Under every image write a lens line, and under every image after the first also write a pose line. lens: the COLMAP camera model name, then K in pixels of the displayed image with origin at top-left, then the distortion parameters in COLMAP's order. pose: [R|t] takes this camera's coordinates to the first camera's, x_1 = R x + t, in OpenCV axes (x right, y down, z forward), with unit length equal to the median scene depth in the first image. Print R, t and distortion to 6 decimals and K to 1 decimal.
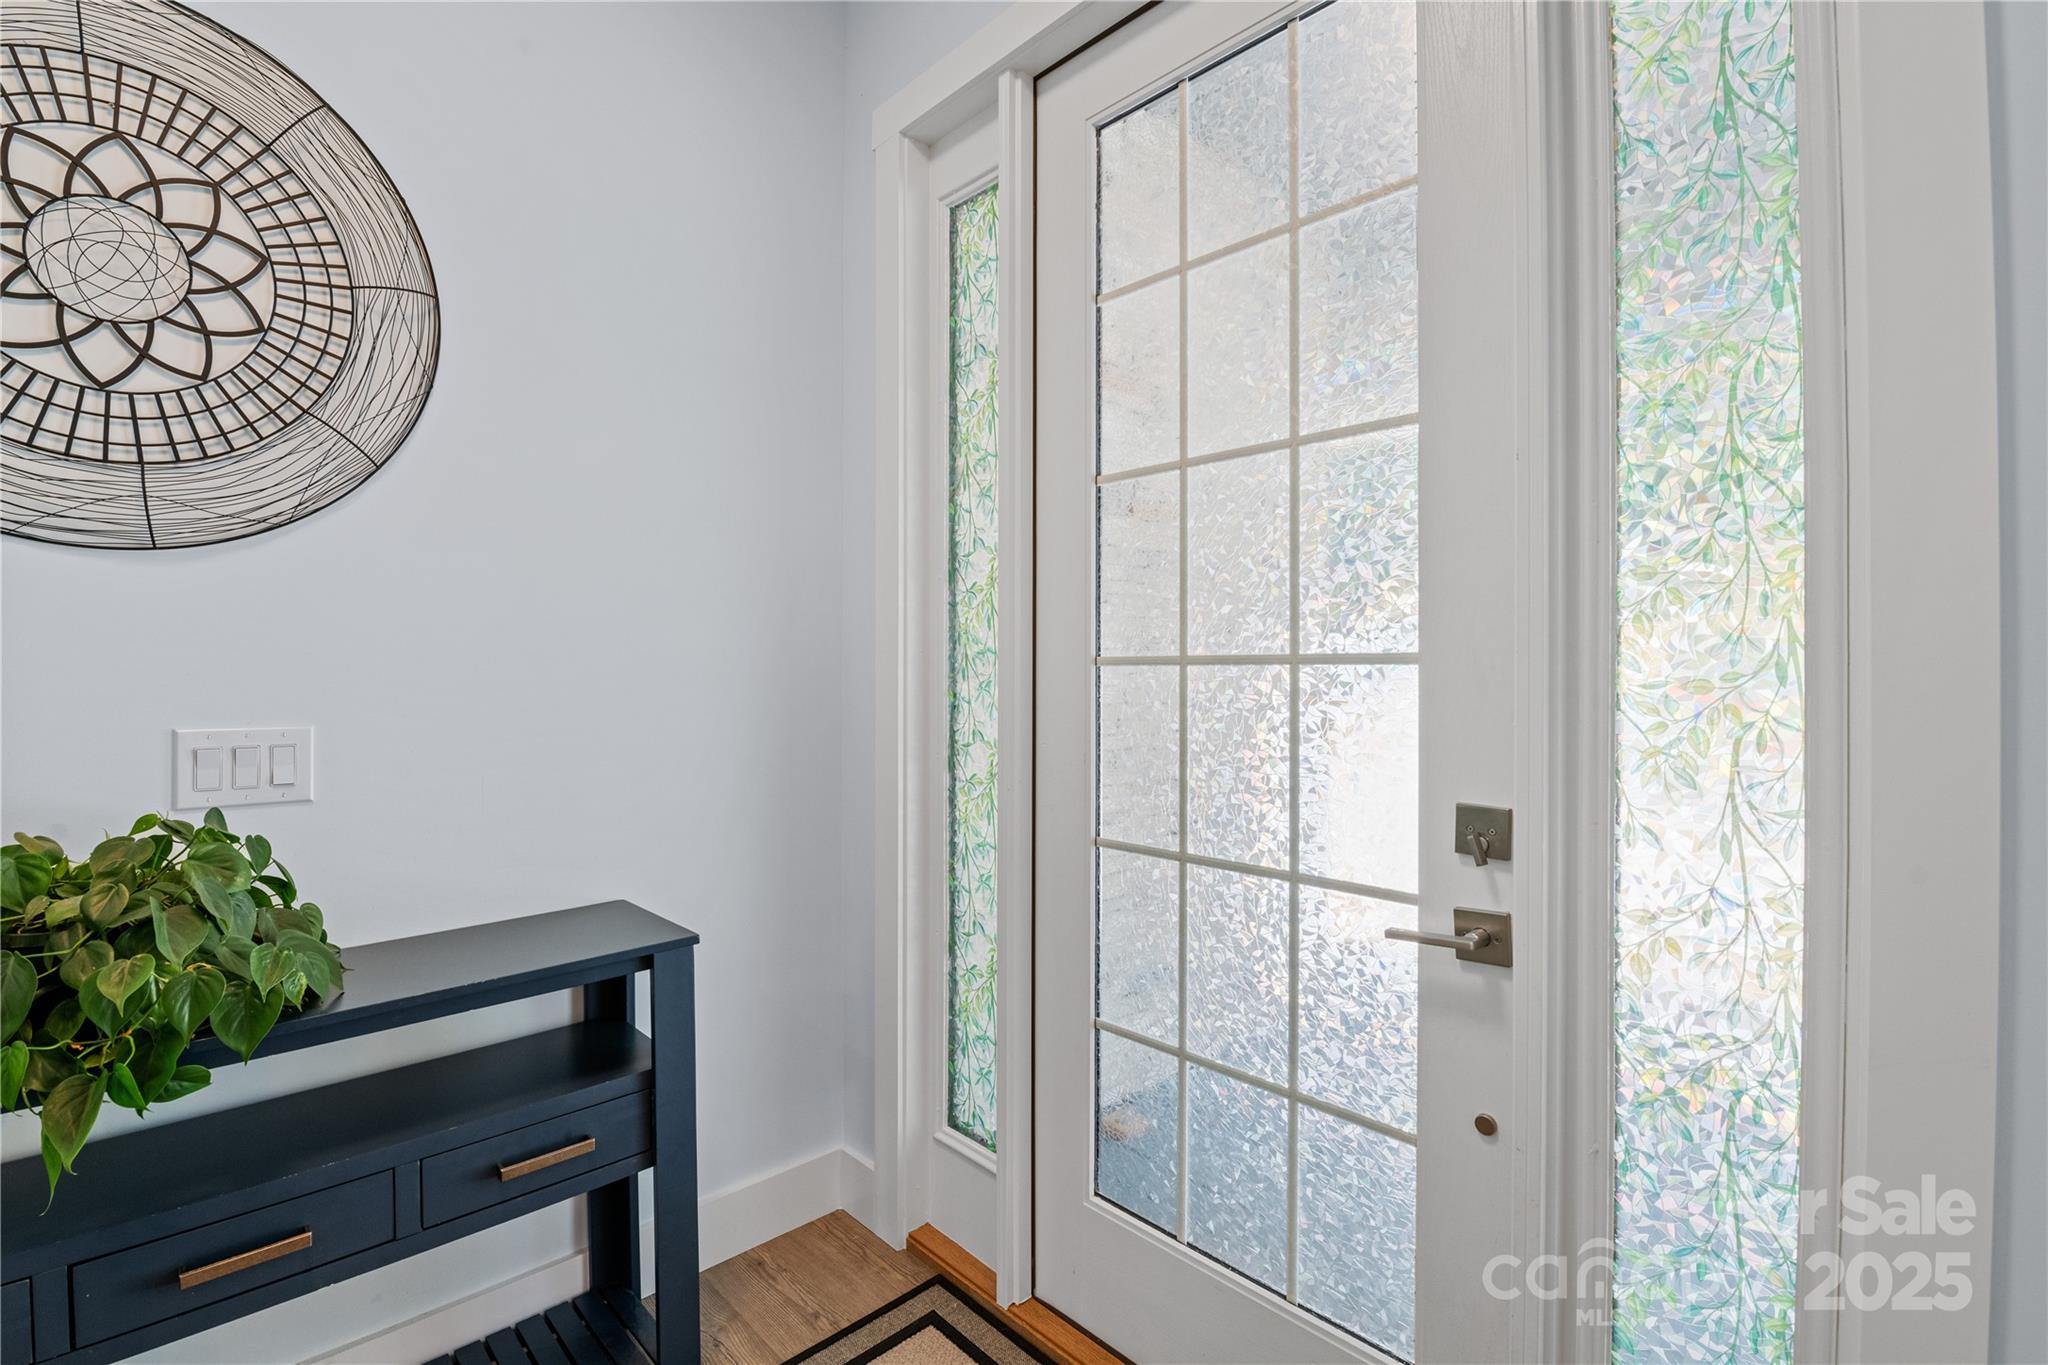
lens RADIAL K [[916.7, 0, 1029.0], [0, 916.7, 676.0], [0, 0, 1]] dist [-0.022460, -0.001089]
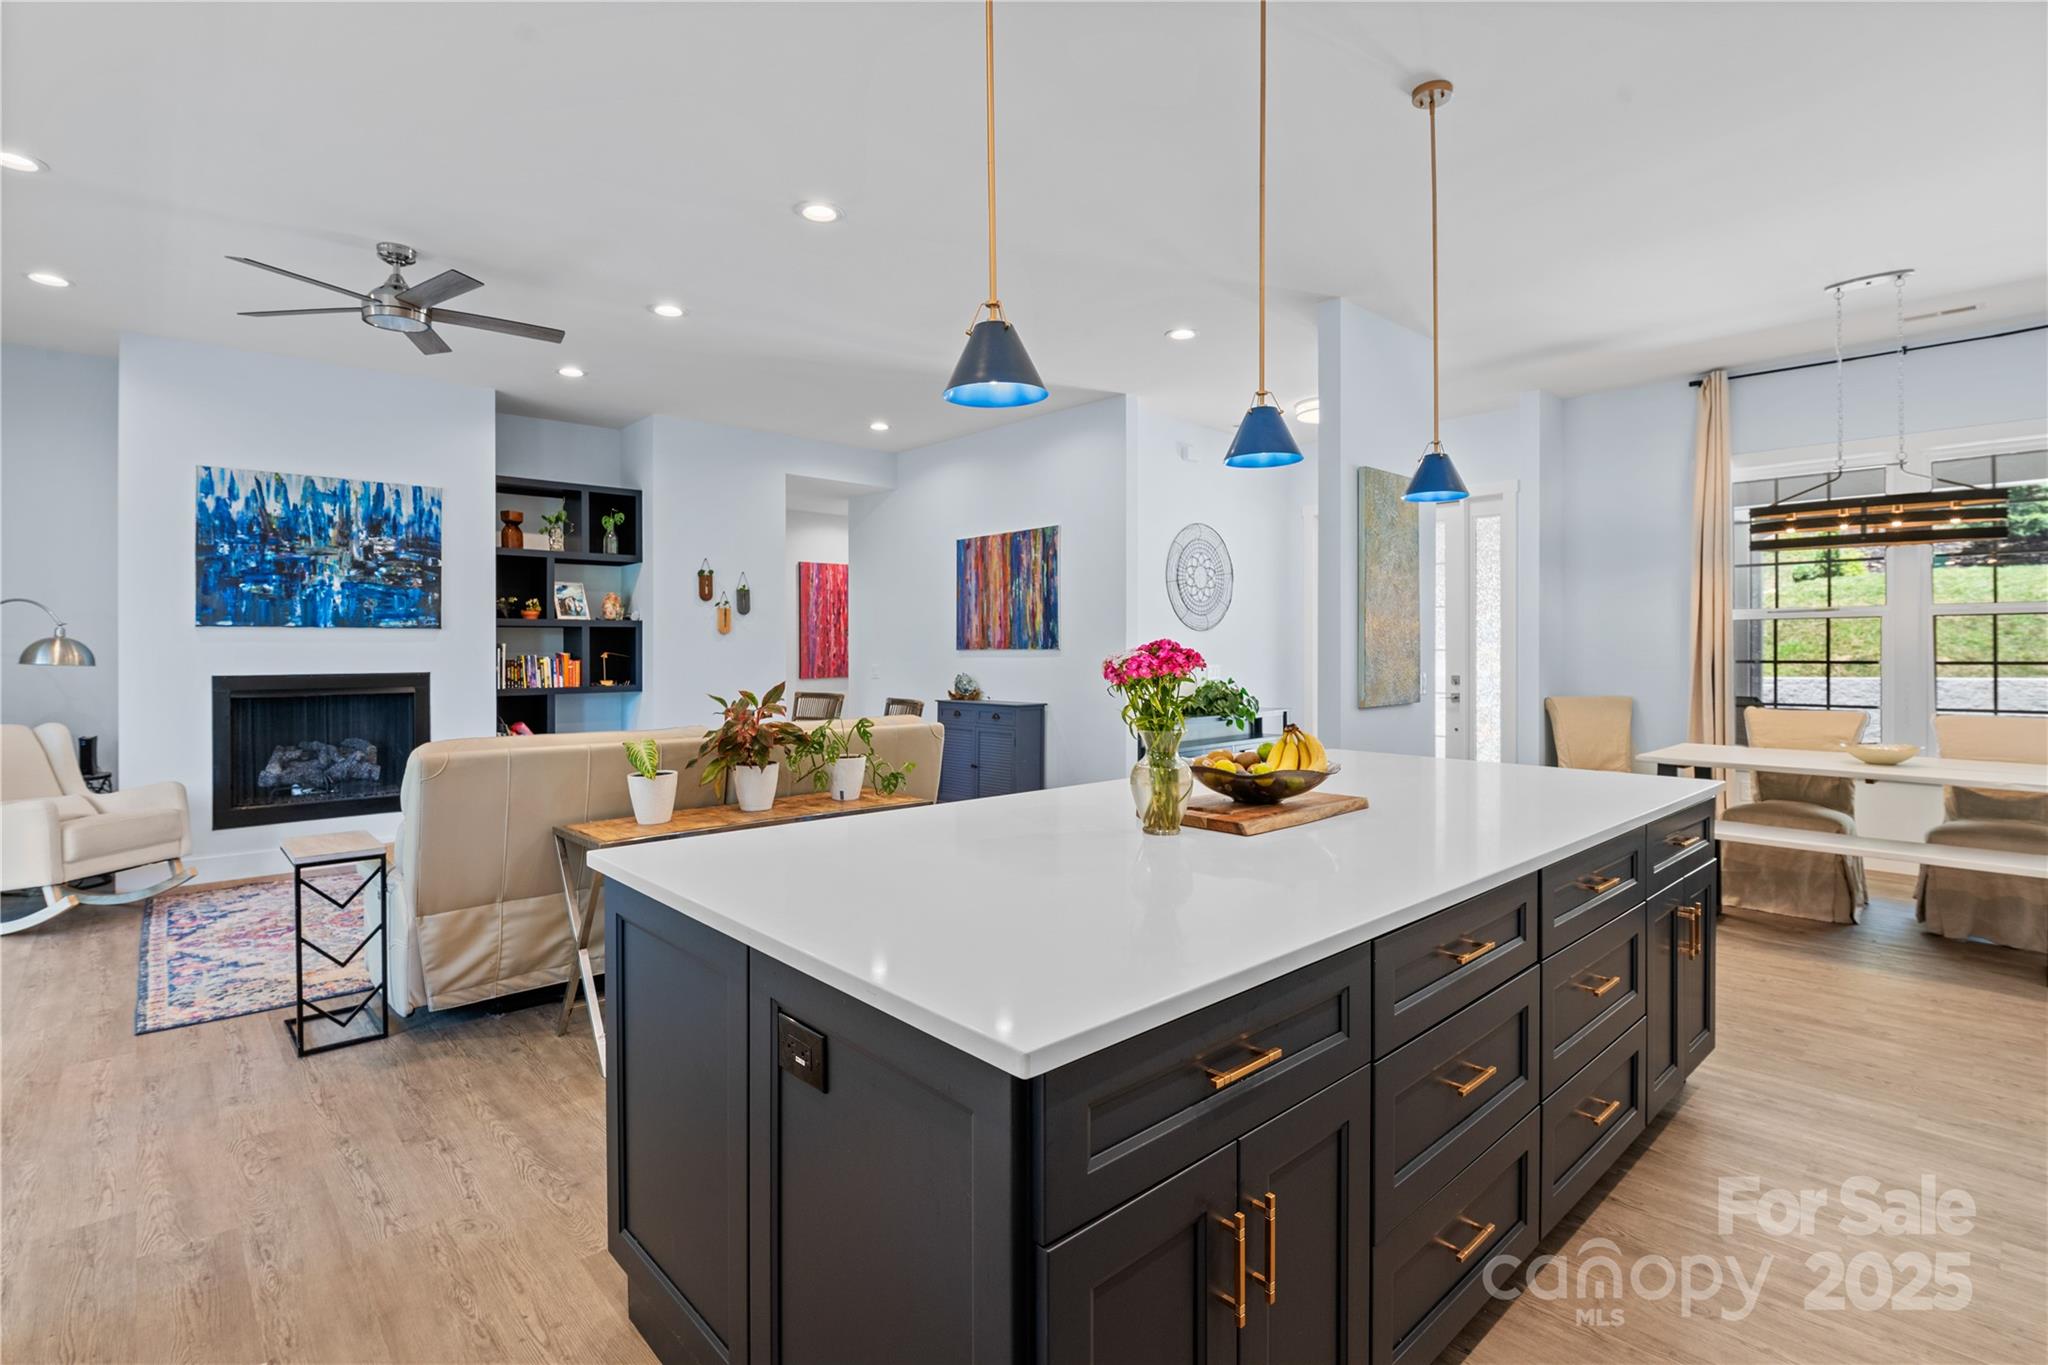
lens RADIAL K [[975.5, 0, 1016.7], [0, 975.5, 661.0], [0, 0, 1]] dist [0.000457, -0.000025]
pose [[0.999558, -0.004740, -0.029341, -1.915298], [0.005090, 0.999917, 0.011870, -0.034717], [0.029282, -0.012014, 0.999499, -4.797978]]
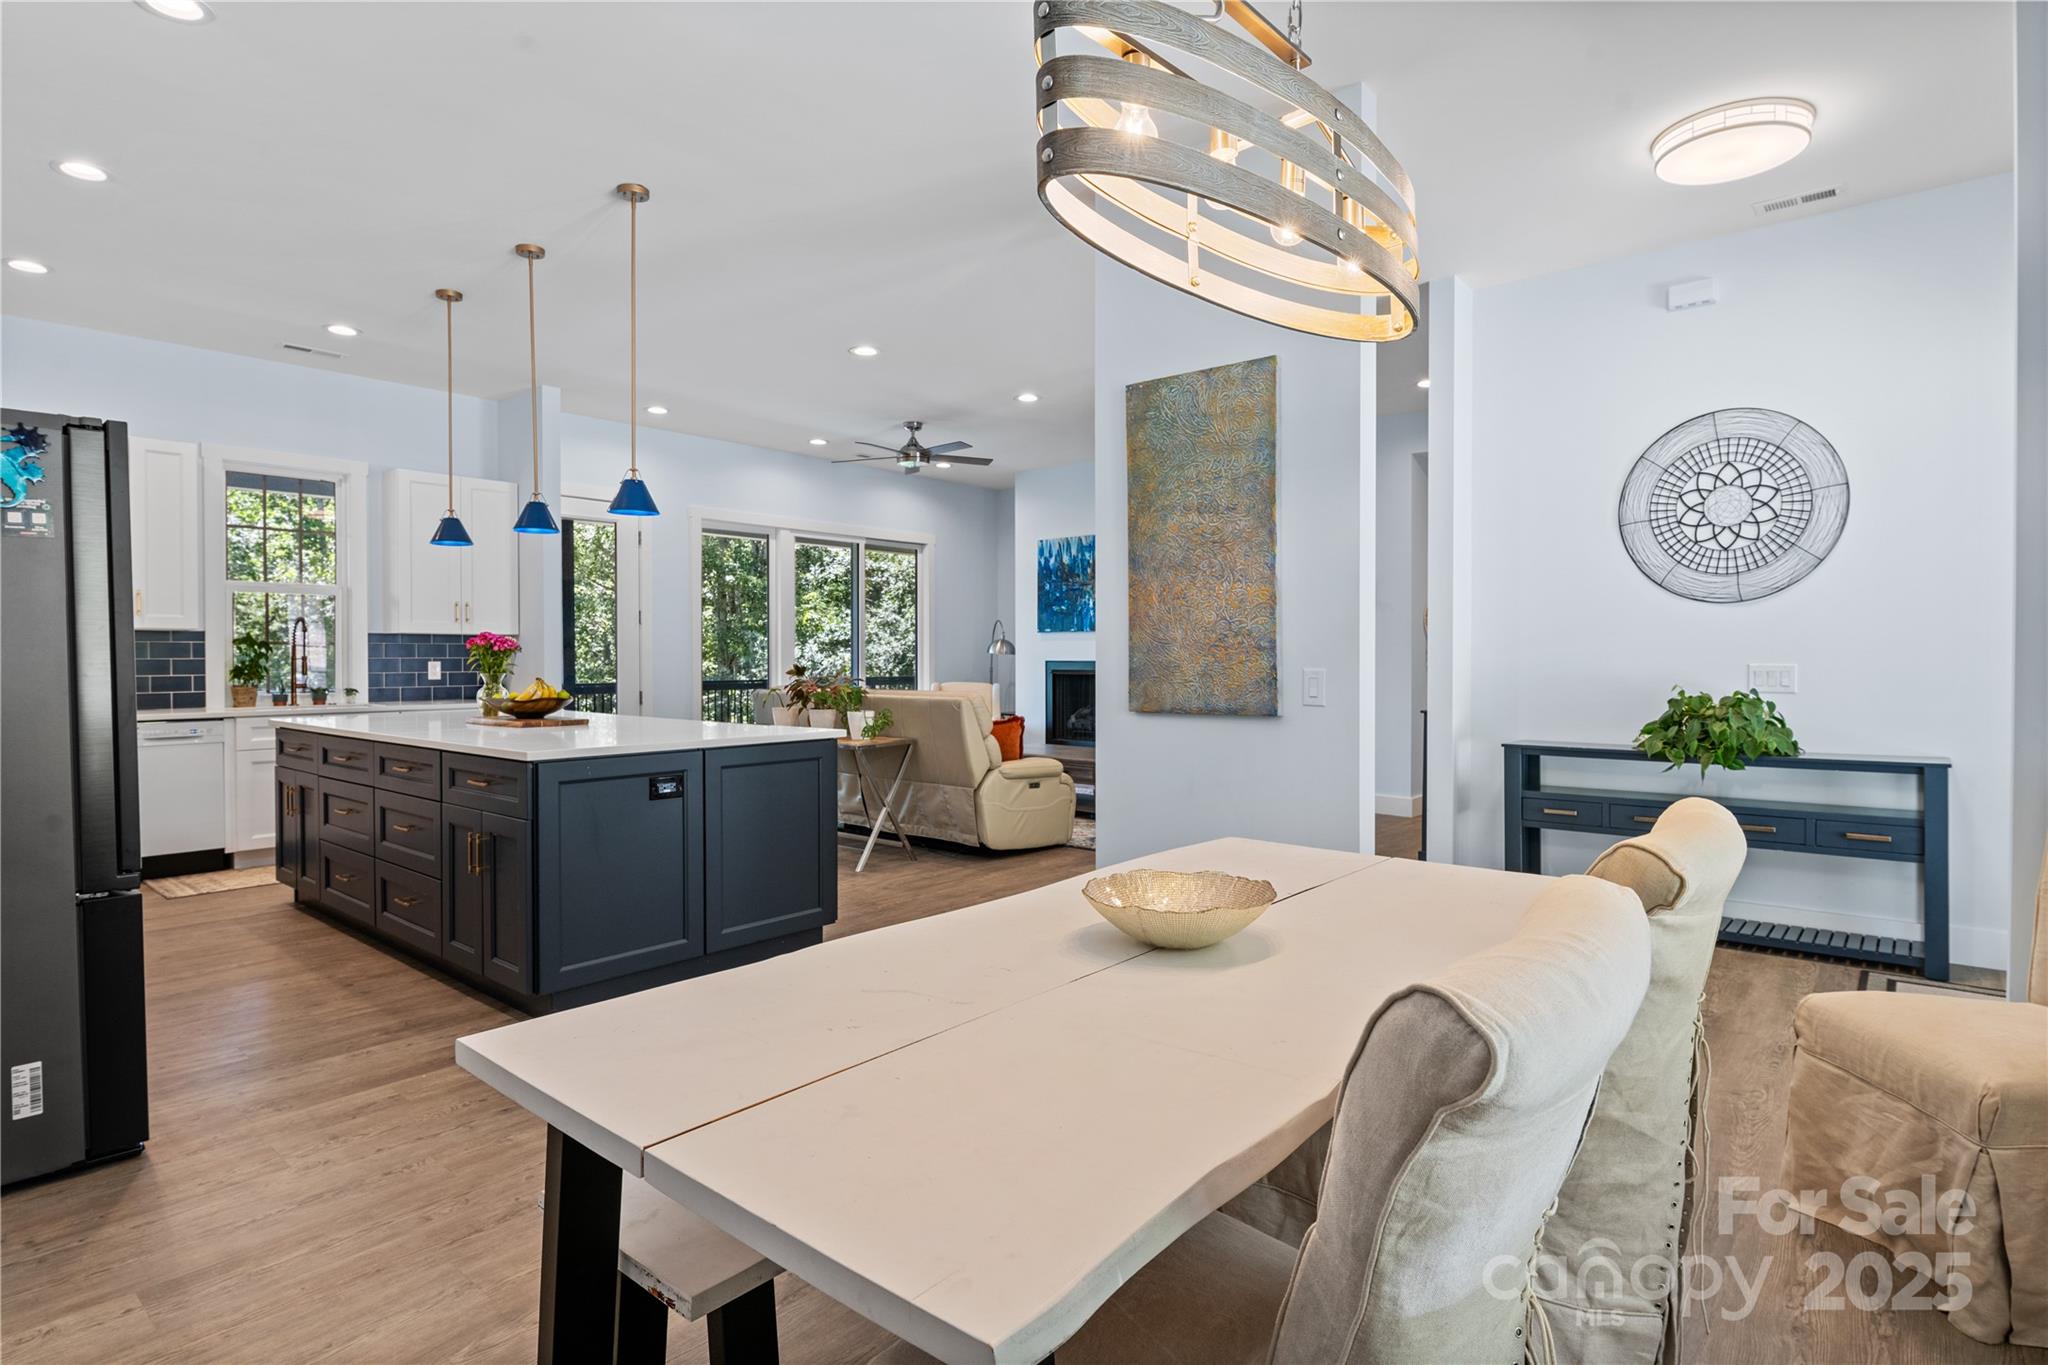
lens RADIAL K [[1043.3, 0, 1032.9], [0, 1043.3, 666.7], [0, 0, 1]] dist [-0.000640, -0.000638]
pose [[0.101360, 0.009221, -0.994807, 2.148533], [0.003507, 0.999948, 0.009626, 0.028608], [0.994844, -0.004464, 0.101322, -1.625525]]
